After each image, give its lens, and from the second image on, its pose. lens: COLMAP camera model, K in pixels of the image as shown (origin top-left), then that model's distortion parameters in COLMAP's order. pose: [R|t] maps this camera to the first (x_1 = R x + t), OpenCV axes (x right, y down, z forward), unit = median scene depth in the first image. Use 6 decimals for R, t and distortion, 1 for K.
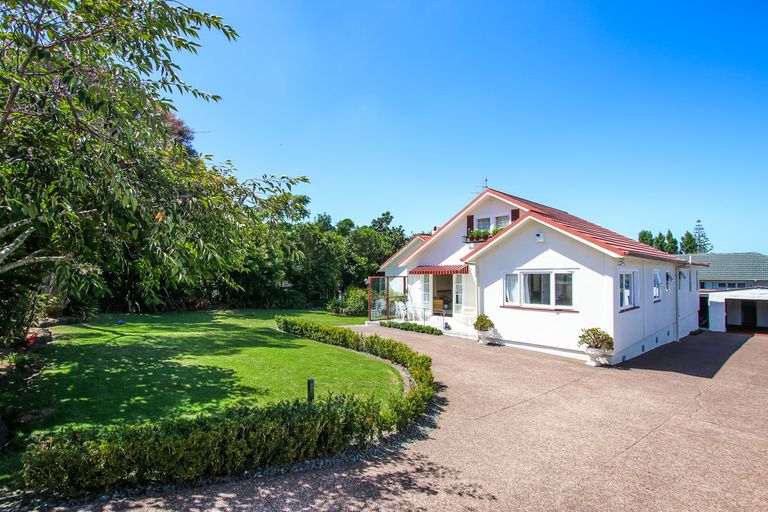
lens RADIAL K [[357.6, 0, 384.0], [0, 357.6, 256.0], [0, 0, 1]] dist [0.000340, -0.000005]
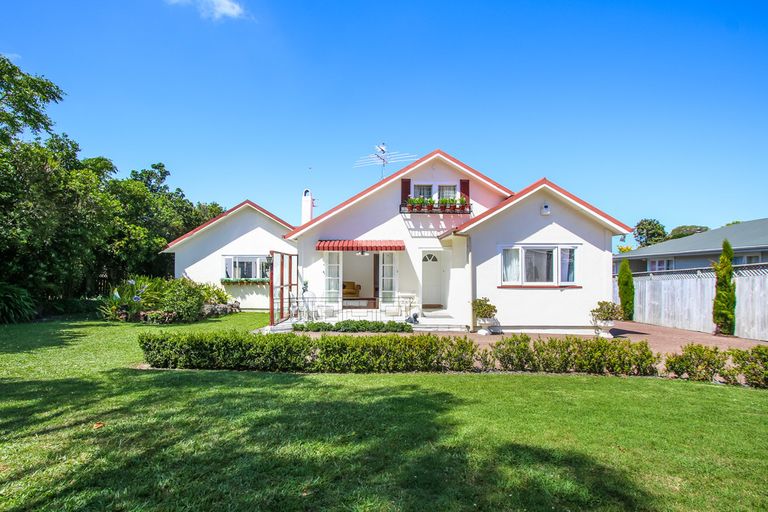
lens RADIAL K [[357.6, 0, 384.0], [0, 357.6, 256.0], [0, 0, 1]] dist [0.000340, -0.000005]
pose [[0.673335, 0.032110, 0.738640, -0.471788], [-0.041031, 0.999140, -0.006031, 0.081866], [-0.738198, -0.026246, 0.674073, 0.615772]]
